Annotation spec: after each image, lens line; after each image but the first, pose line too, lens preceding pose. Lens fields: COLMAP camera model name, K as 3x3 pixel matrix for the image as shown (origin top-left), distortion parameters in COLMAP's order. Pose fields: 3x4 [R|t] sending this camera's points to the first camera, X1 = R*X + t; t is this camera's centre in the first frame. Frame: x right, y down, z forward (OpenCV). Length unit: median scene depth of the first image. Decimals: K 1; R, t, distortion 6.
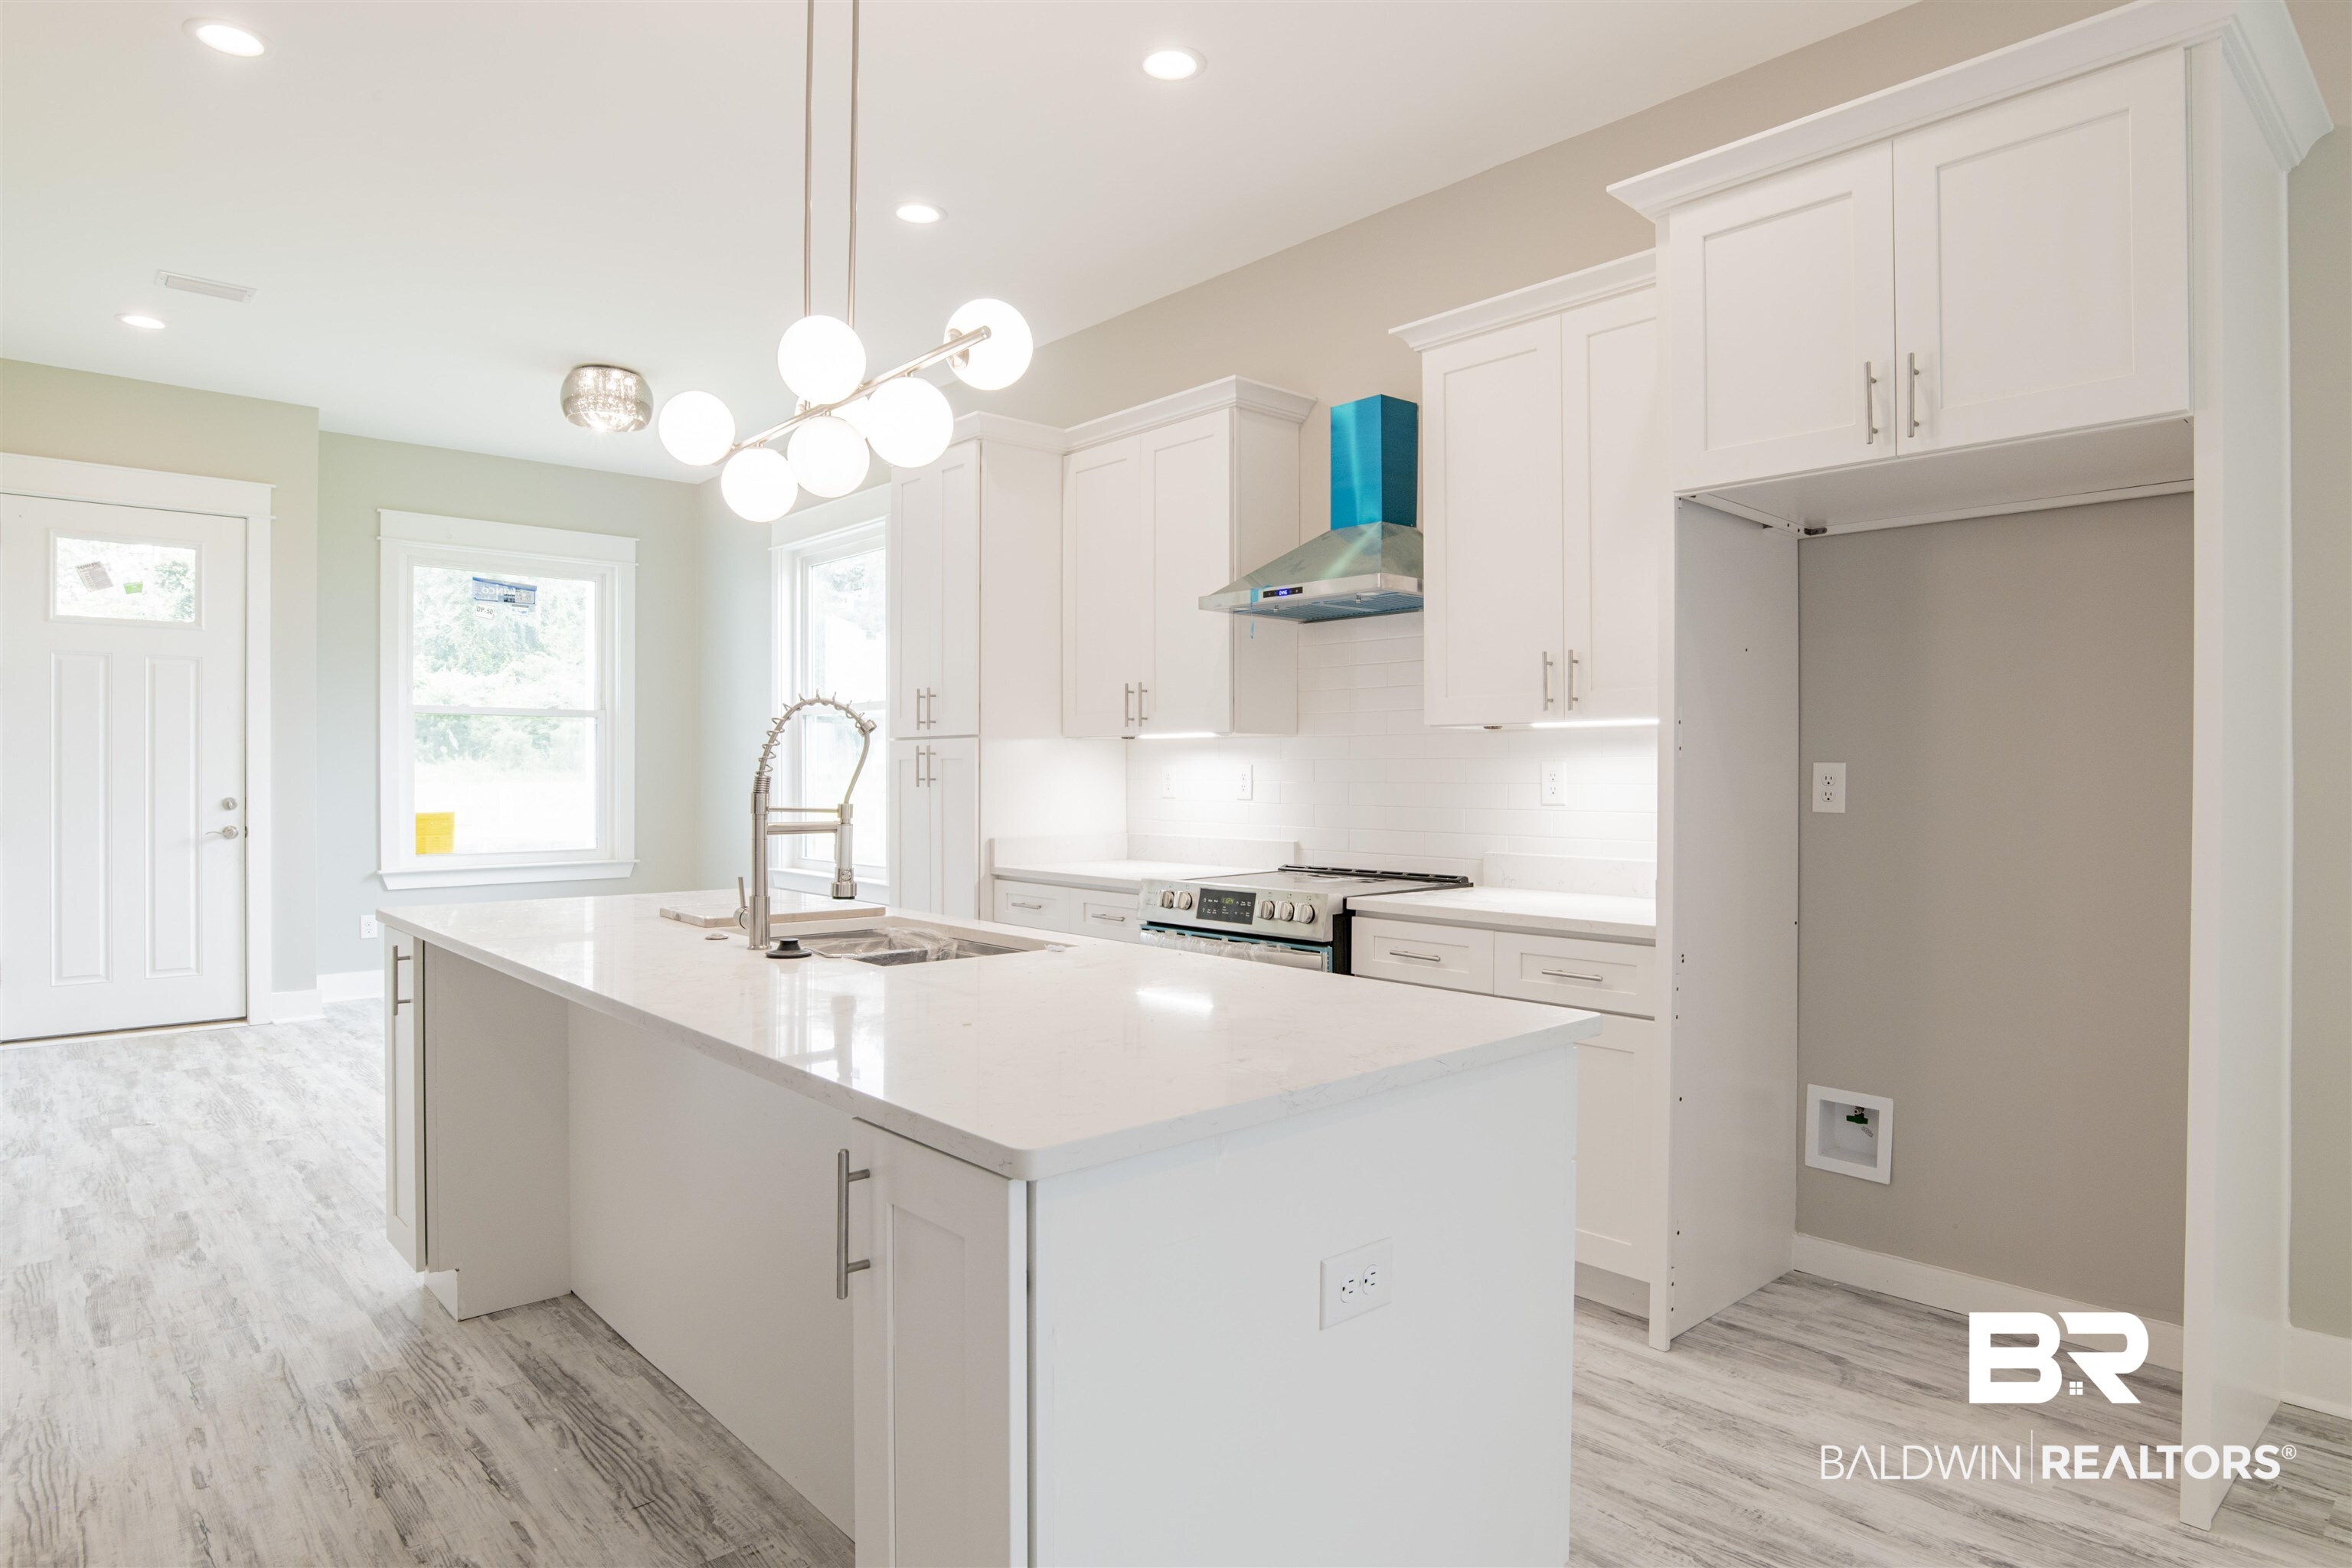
lens RADIAL K [[1319.9, 0, 1184.5], [0, 1319.9, 779.5], [0, 0, 1]] dist [-0.058635, 0.024886]
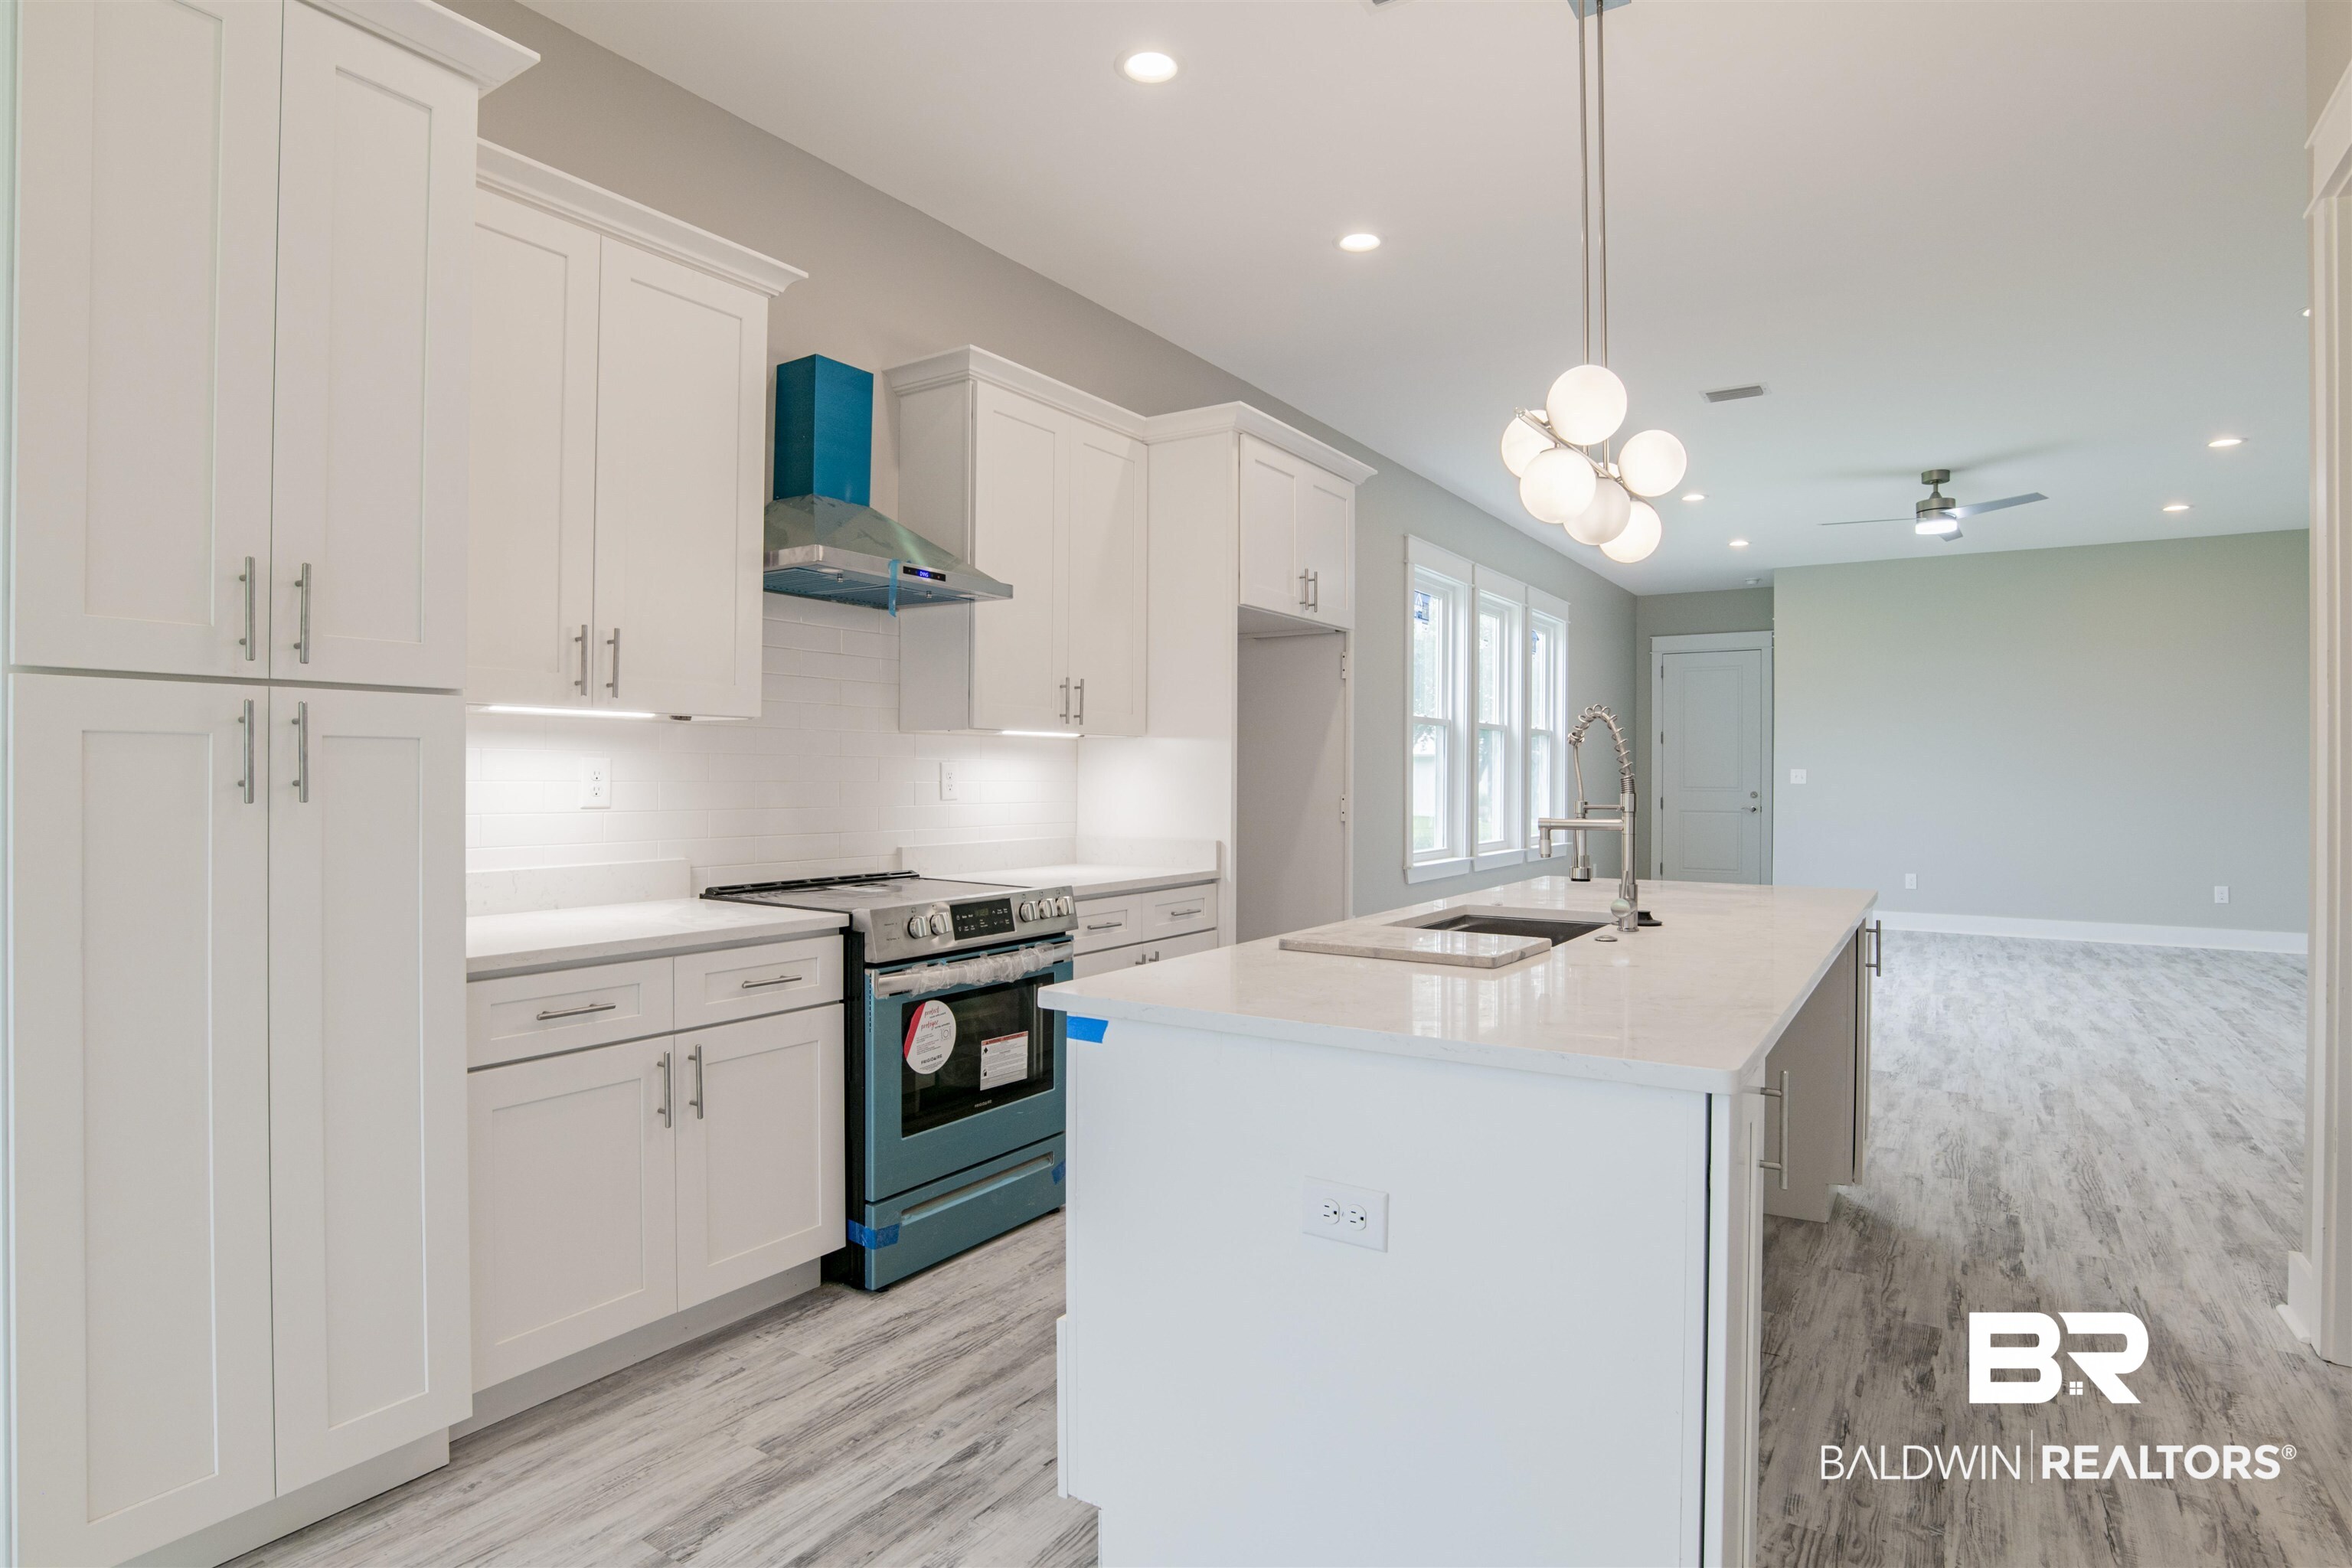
lens RADIAL K [[1234.8, 0, 1191.1], [0, 1234.8, 774.7], [0, 0, 1]] dist [-0.062884, 0.025761]
pose [[-0.255806, -0.003047, 0.966723, -0.688696], [-0.001826, 0.999995, 0.002668, -0.004879], [-0.966726, -0.001083, -0.255811, 0.899210]]
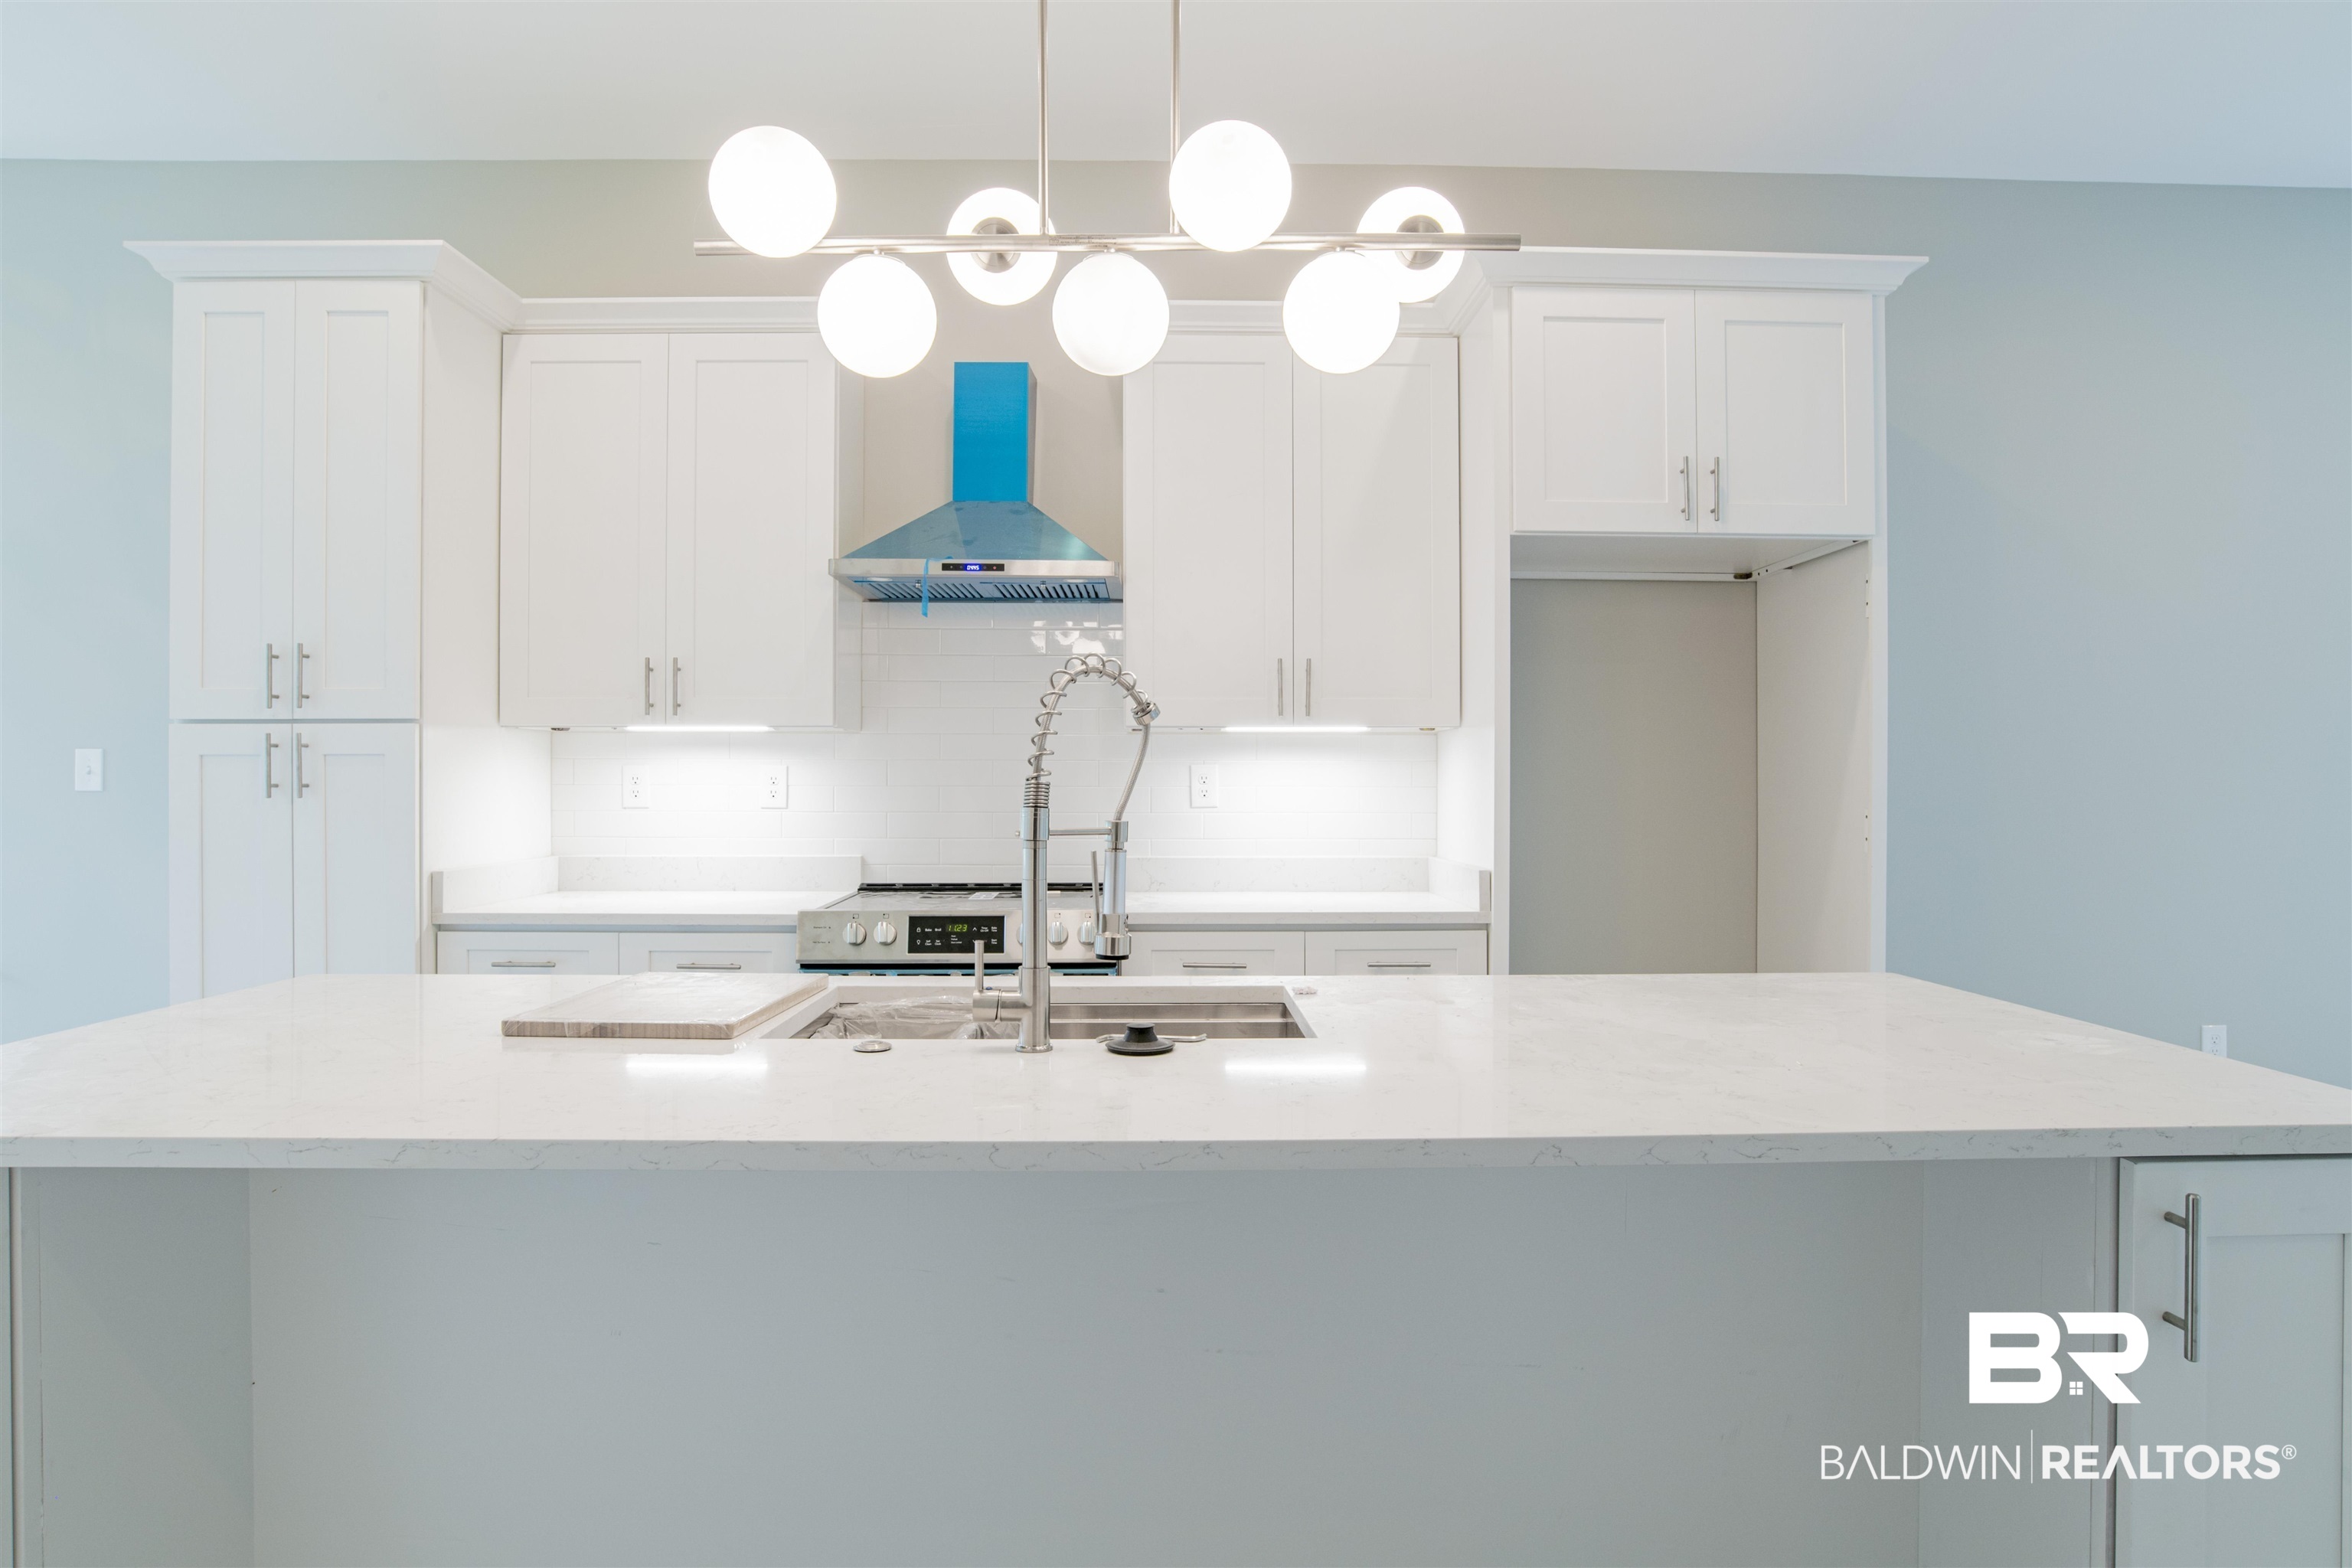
lens RADIAL K [[1319.9, 0, 1184.5], [0, 1319.9, 779.5], [0, 0, 1]] dist [-0.058635, 0.024886]
pose [[0.657675, -0.002419, 0.753298, -0.420187], [0.003018, 0.999995, 0.000576, -0.002369], [-0.753296, 0.001894, 0.657679, 0.282876]]
